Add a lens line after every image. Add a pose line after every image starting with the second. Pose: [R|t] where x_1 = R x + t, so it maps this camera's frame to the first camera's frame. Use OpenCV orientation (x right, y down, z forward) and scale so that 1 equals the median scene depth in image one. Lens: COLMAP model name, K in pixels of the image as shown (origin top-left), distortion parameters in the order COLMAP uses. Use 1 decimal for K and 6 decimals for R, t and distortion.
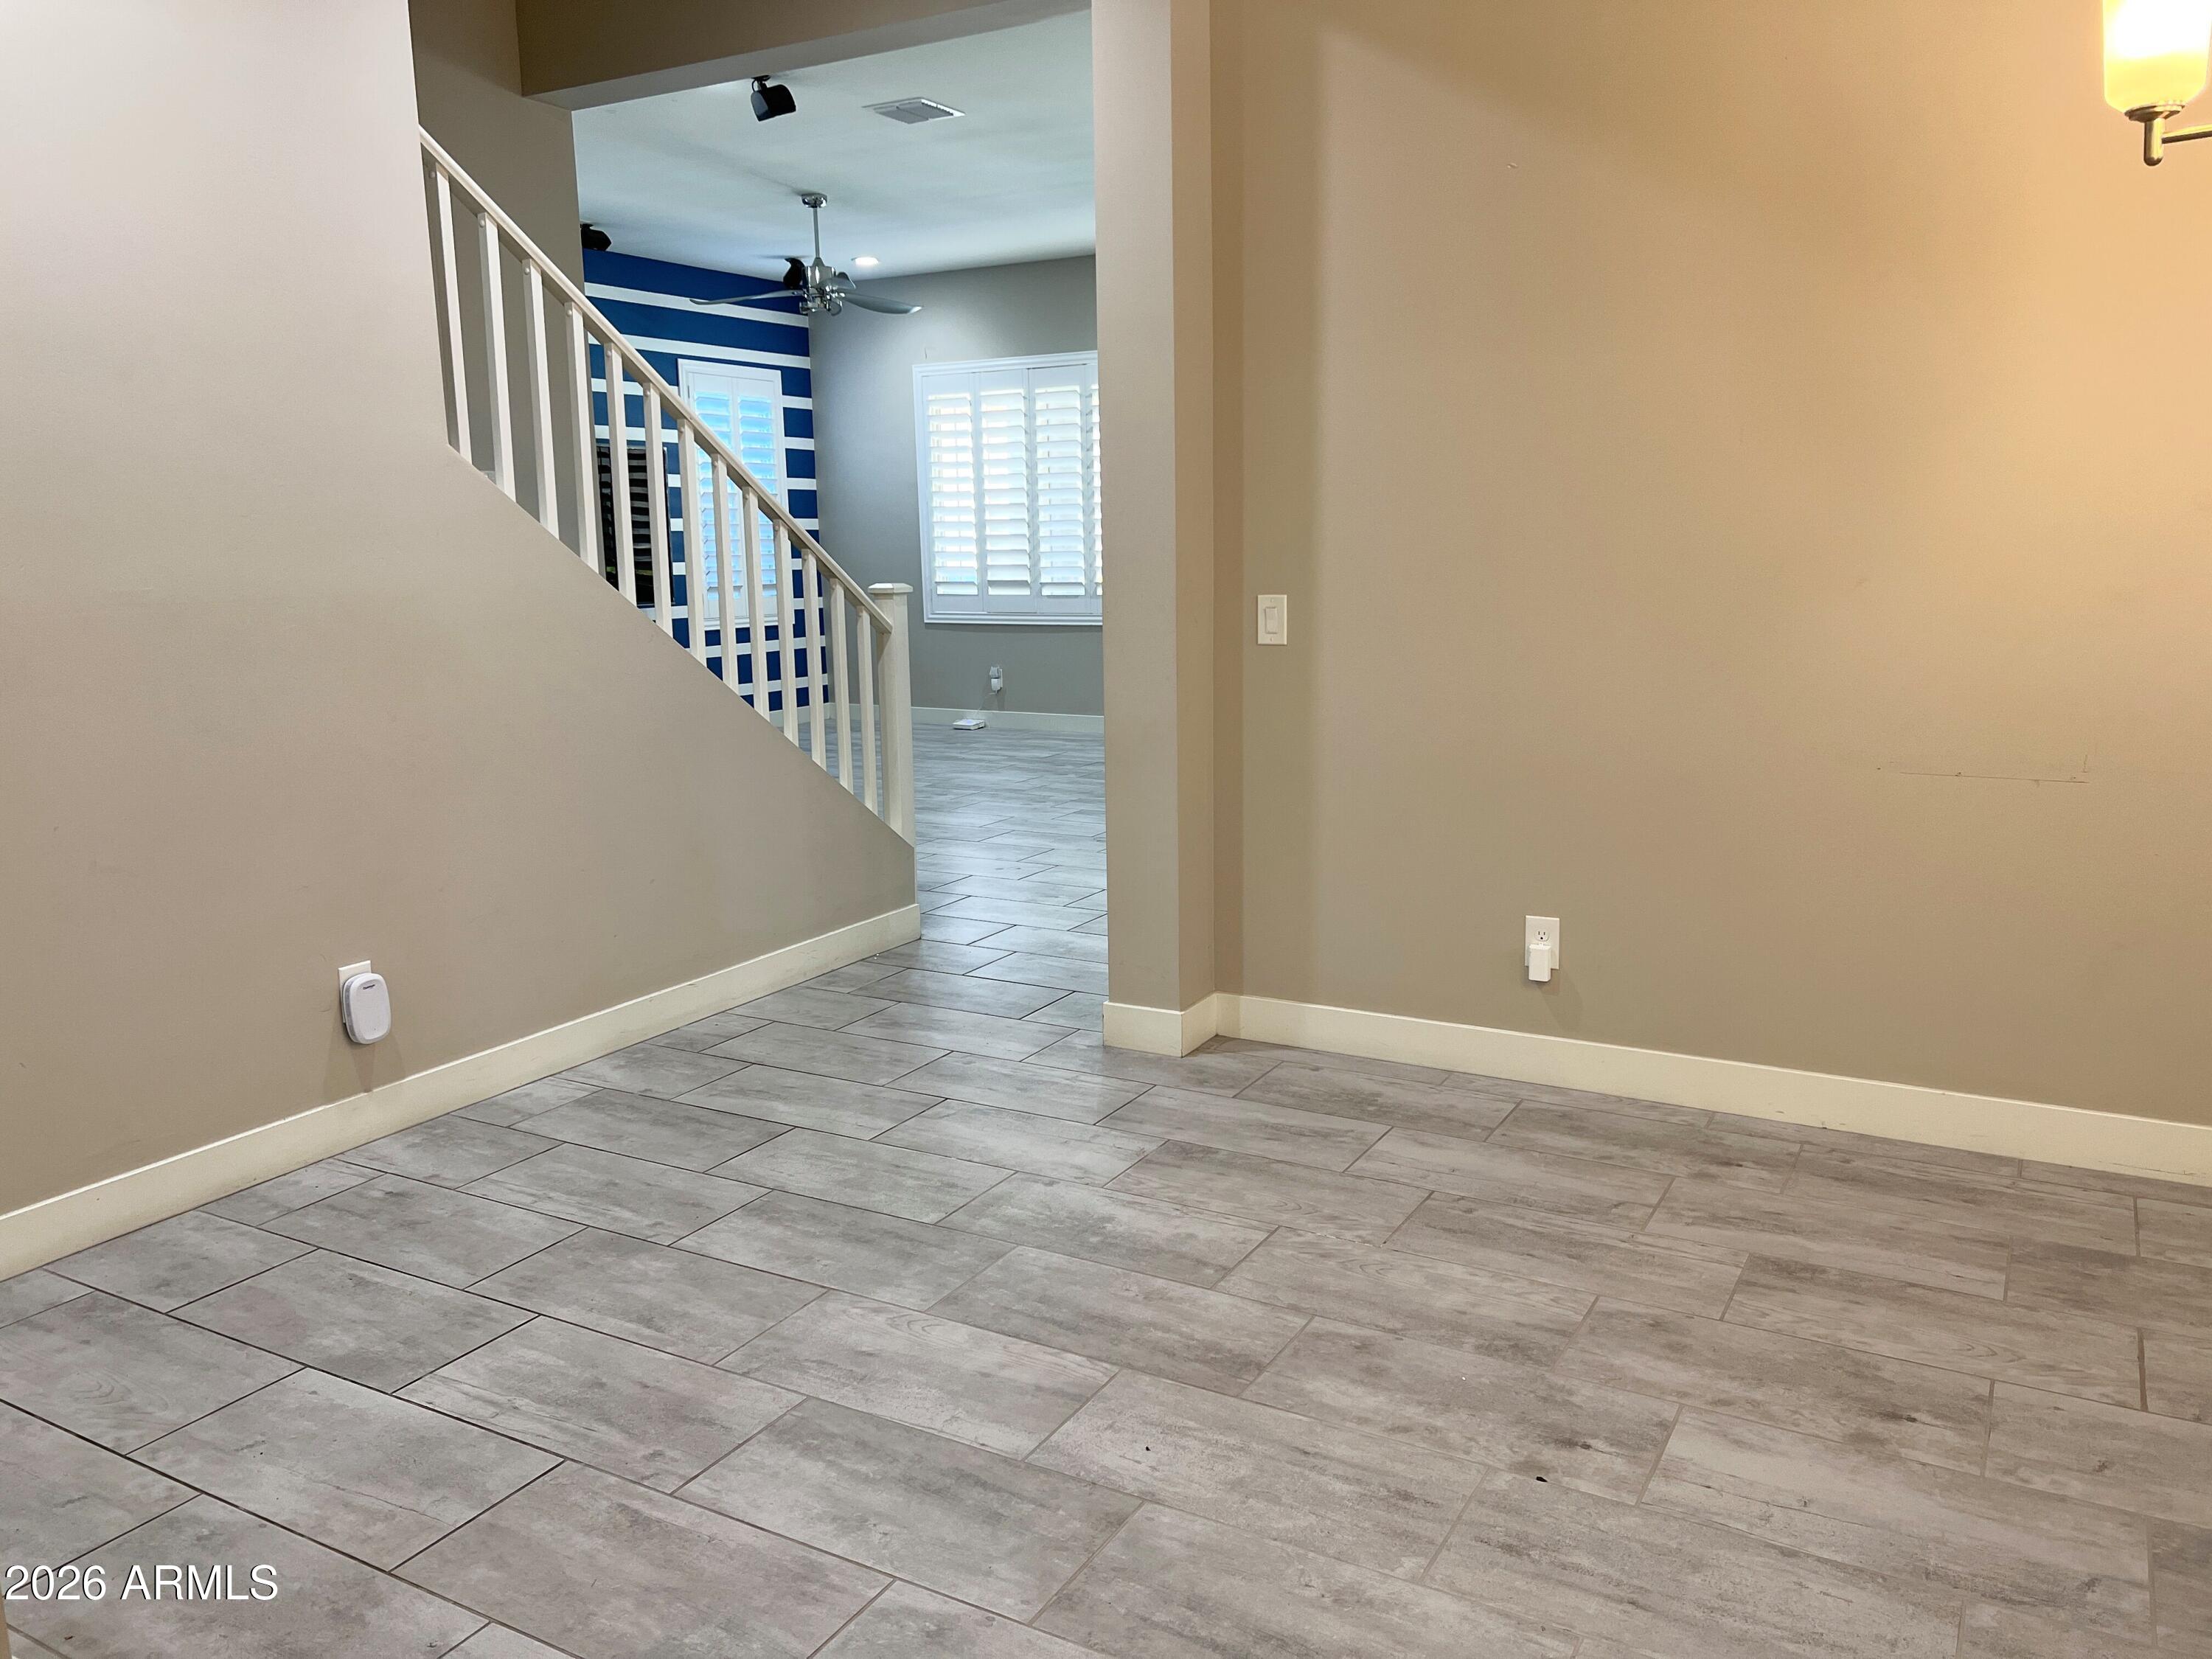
lens RADIAL K [[1703.4, 0, 1102.9], [0, 1703.4, 824.6], [0, 0, 1]] dist [0.037995, -0.046554]
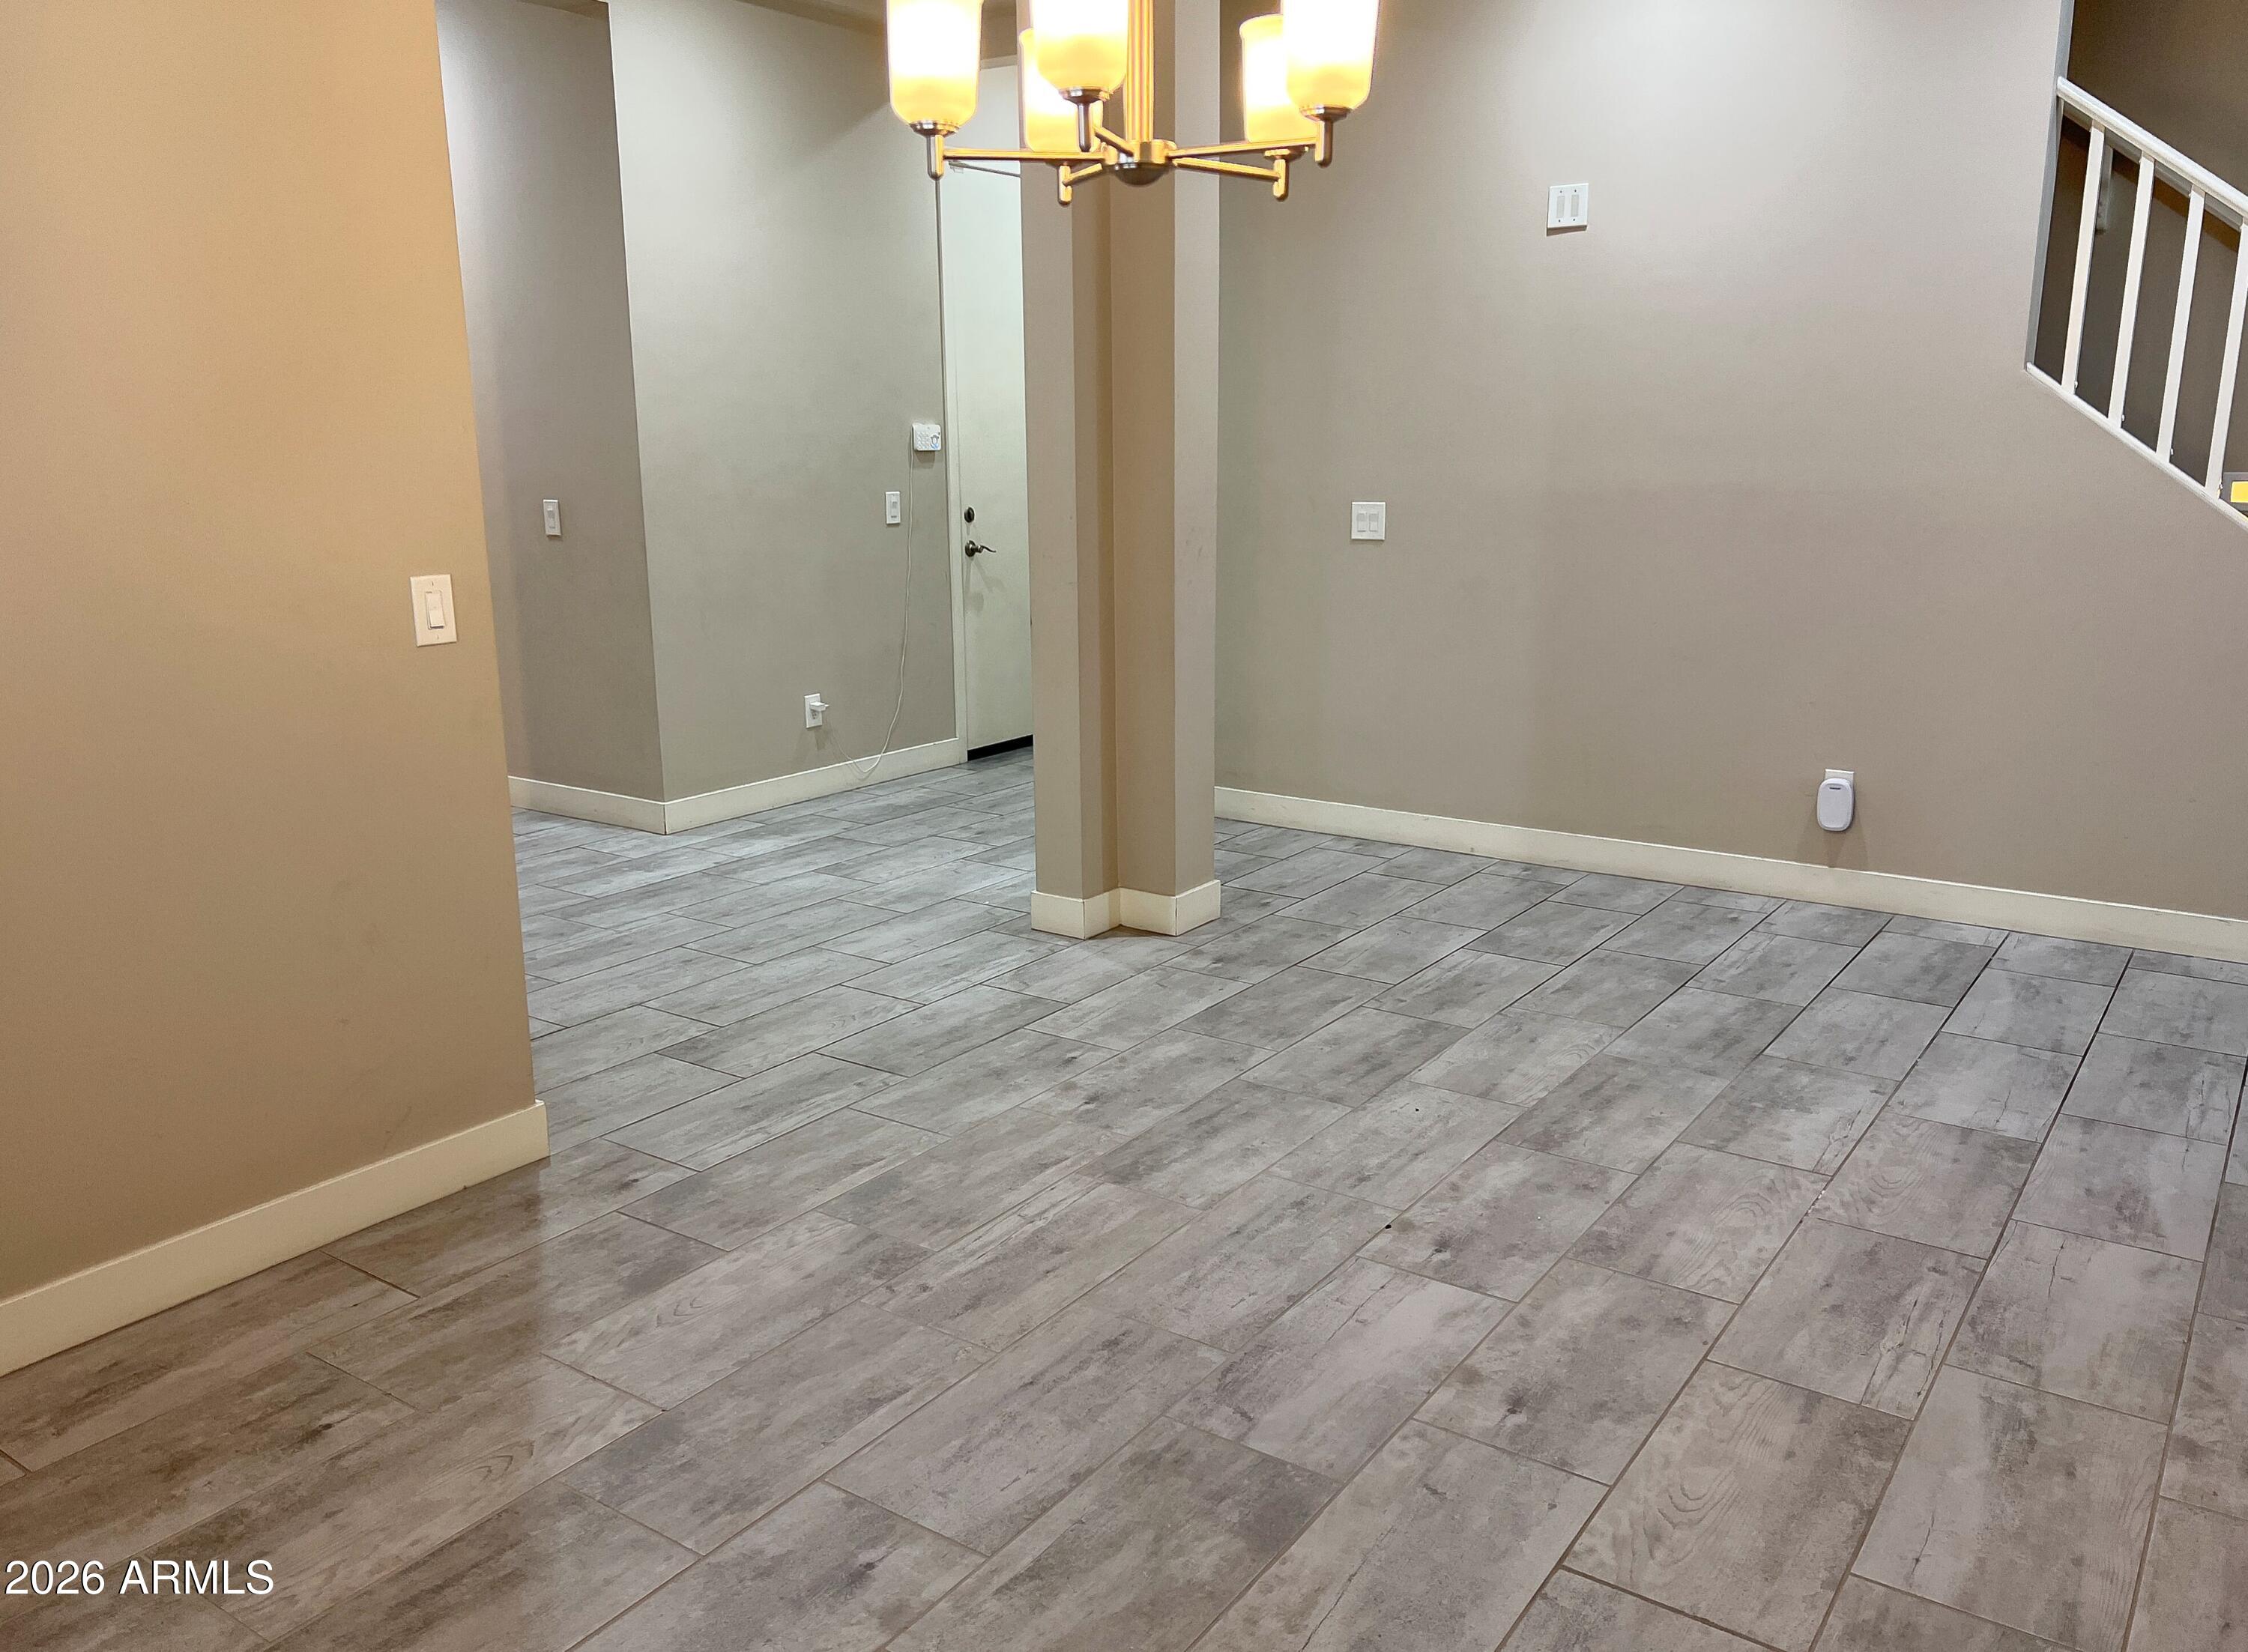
lens RADIAL K [[1731.0, 0, 1137.5], [0, 1731.0, 824.4], [0, 0, 1]] dist [0.037995, -0.046554]
pose [[-0.090559, 0.245425, -0.965176, 1.172000], [-0.164020, 0.952249, 0.257527, -0.176443], [0.982292, 0.181629, -0.045980, 0.645218]]
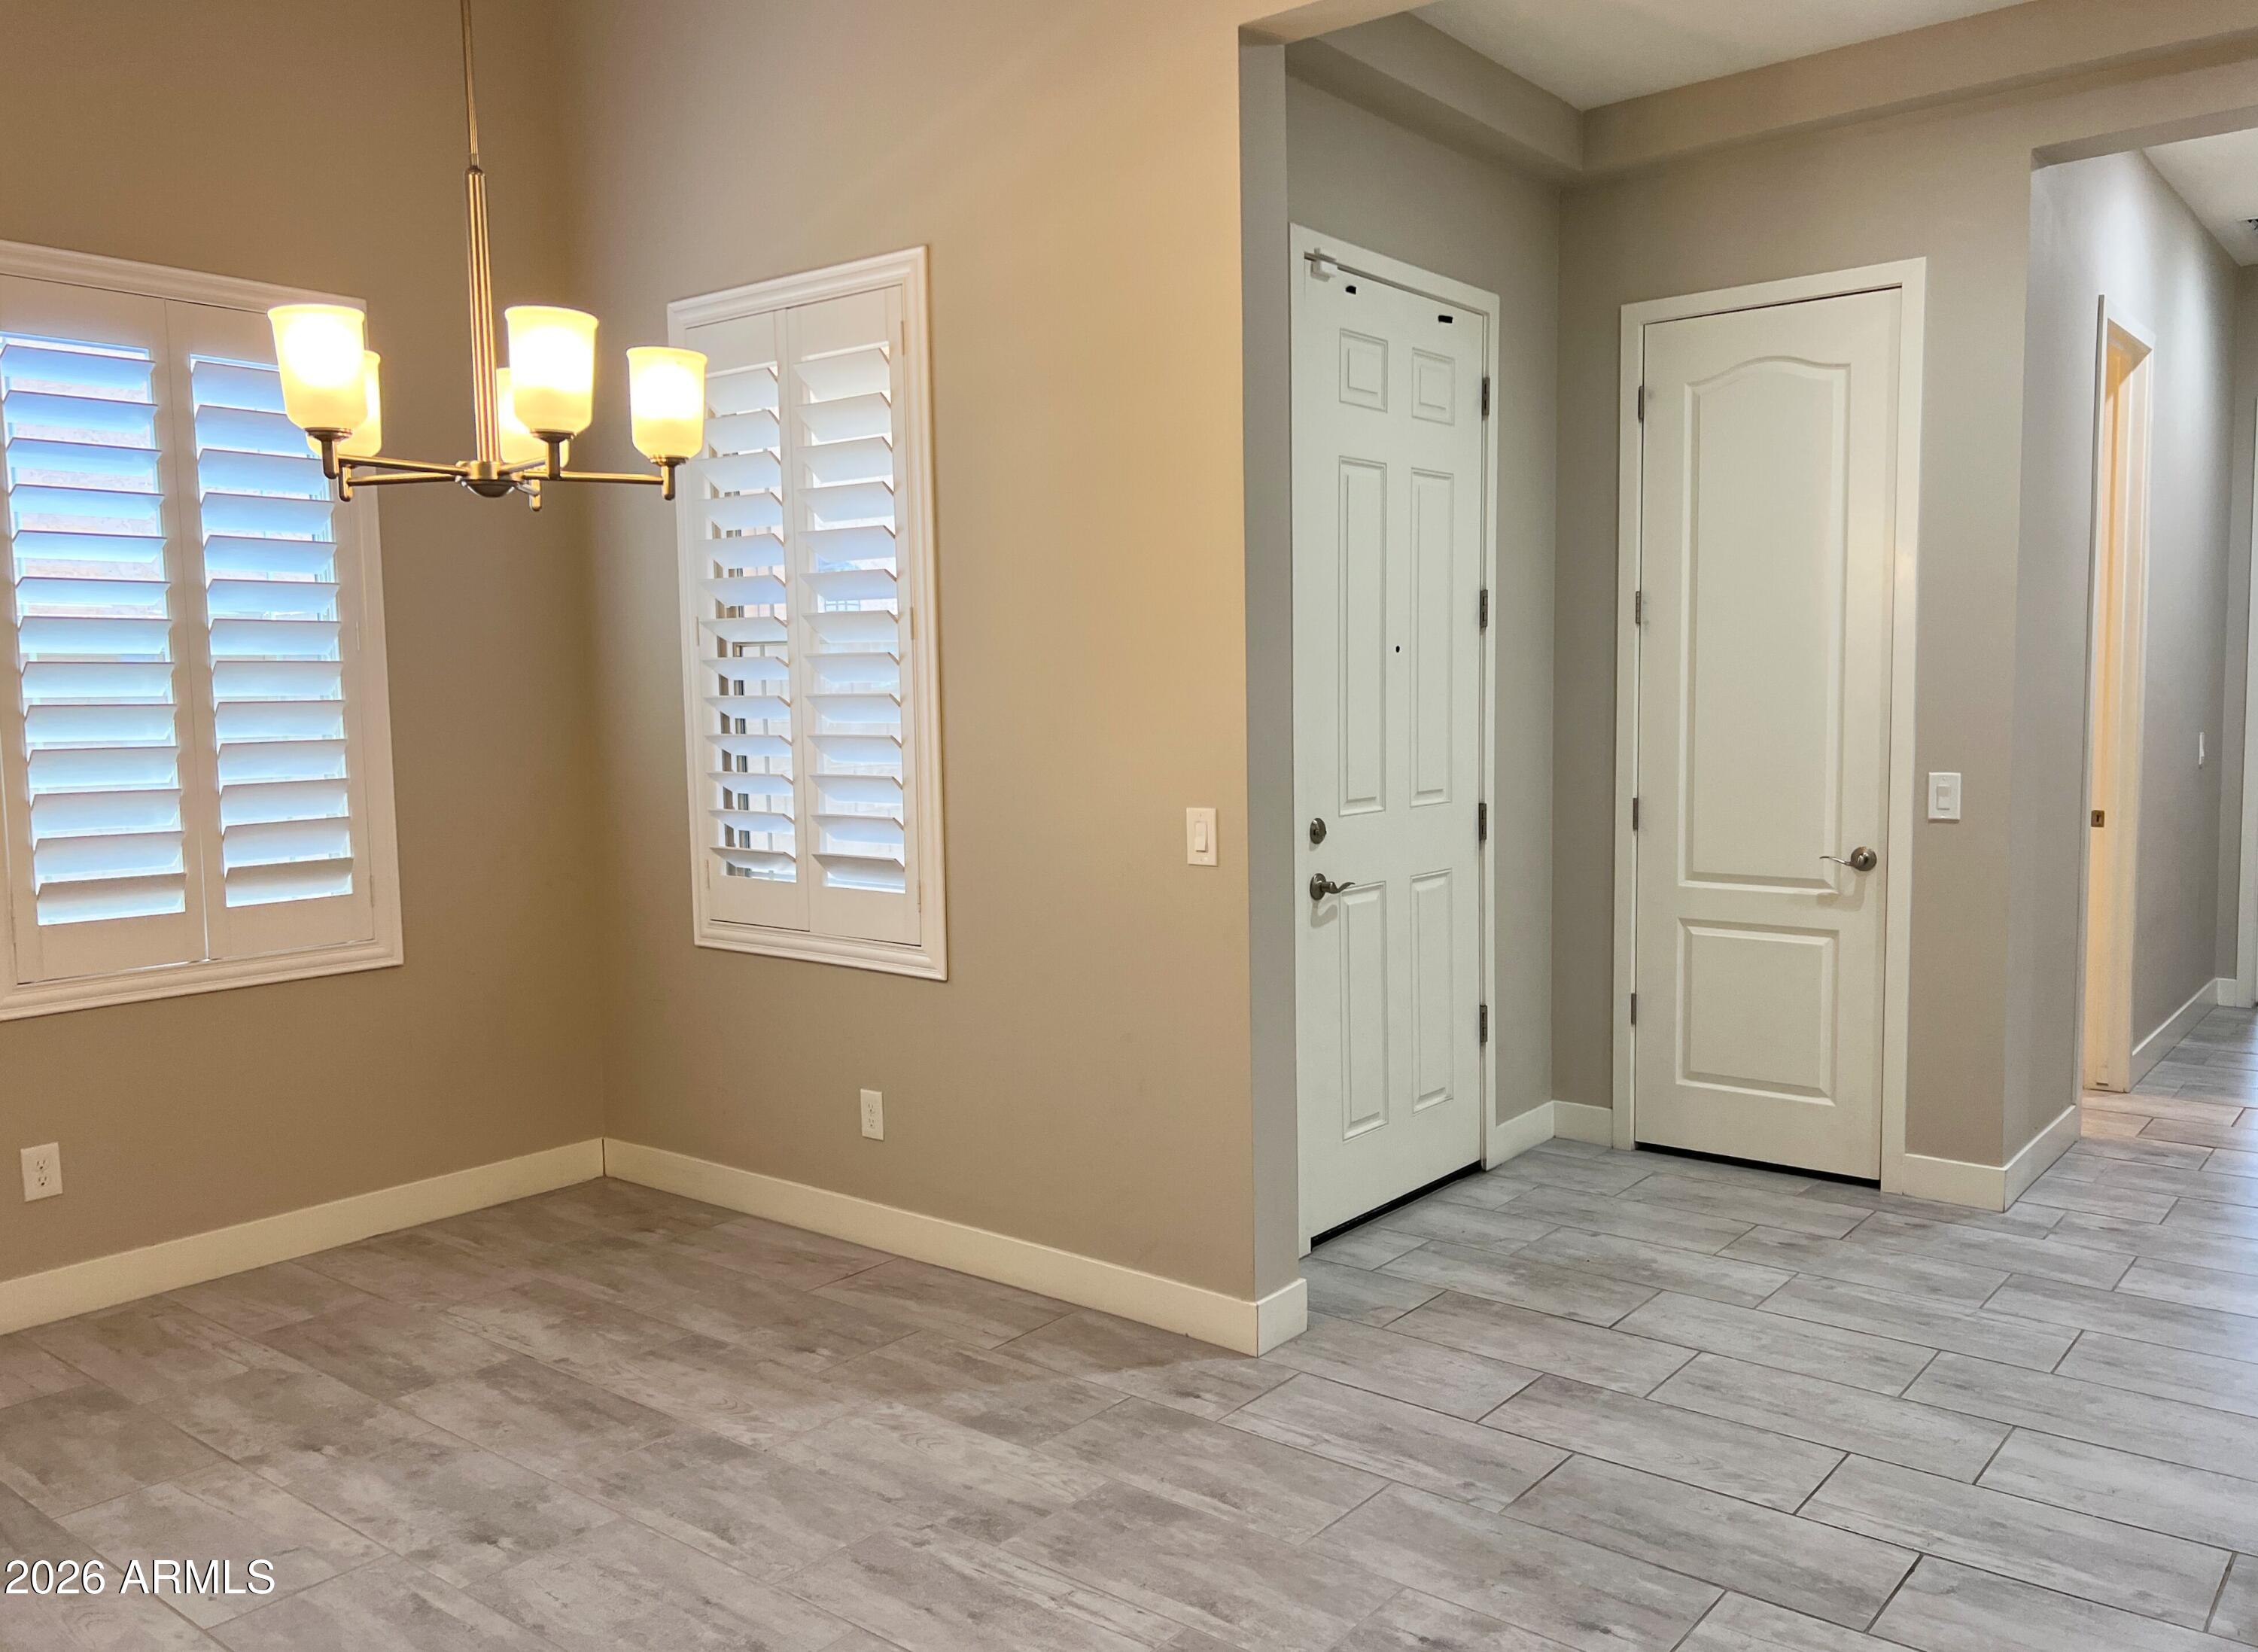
lens RADIAL K [[1738.8, 0, 1138.7], [0, 1738.8, 821.0], [0, 0, 1]] dist [0.037995, -0.046554]
pose [[-0.986923, 0.021023, 0.159814, 0.030144], [0.060829, 0.966726, 0.248477, -0.279474], [-0.149273, 0.254949, -0.955363, 1.333107]]
